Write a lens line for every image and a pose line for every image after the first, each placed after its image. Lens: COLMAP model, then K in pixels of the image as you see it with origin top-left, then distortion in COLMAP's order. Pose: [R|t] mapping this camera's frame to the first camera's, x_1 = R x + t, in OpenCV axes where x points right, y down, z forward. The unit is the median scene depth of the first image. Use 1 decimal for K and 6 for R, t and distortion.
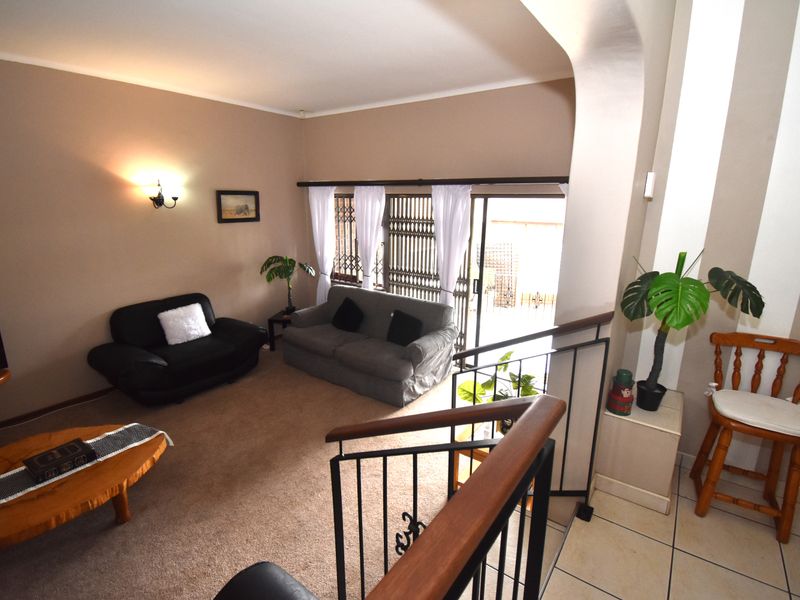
lens RADIAL K [[401.3, 0, 404.4], [0, 401.3, 298.4], [0, 0, 1]] dist [0.028578, -0.031473]
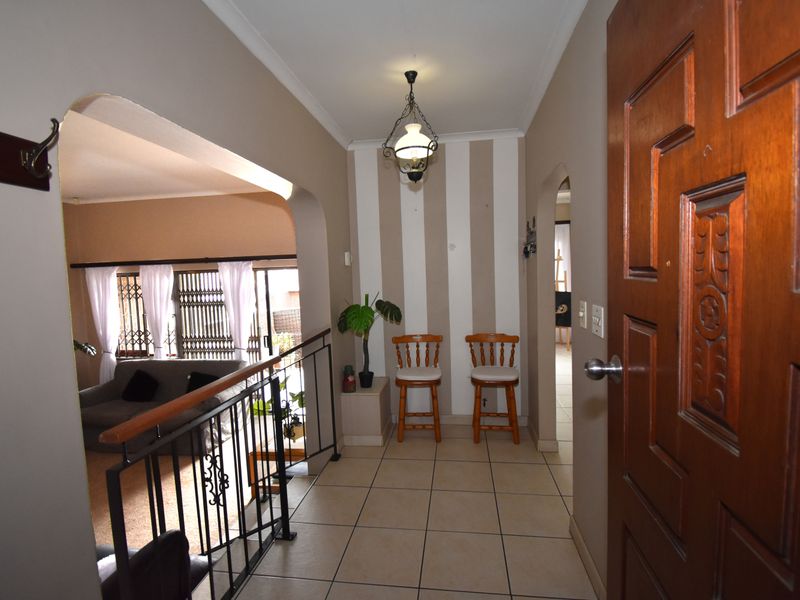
lens RADIAL K [[401.3, 0, 404.4], [0, 401.3, 298.4], [0, 0, 1]] dist [0.028578, -0.031473]
pose [[0.886001, -0.076862, 0.457268, 0.002871], [0.155955, 0.978109, -0.137769, 0.067745], [-0.436669, 0.193377, 0.878593, -0.246698]]
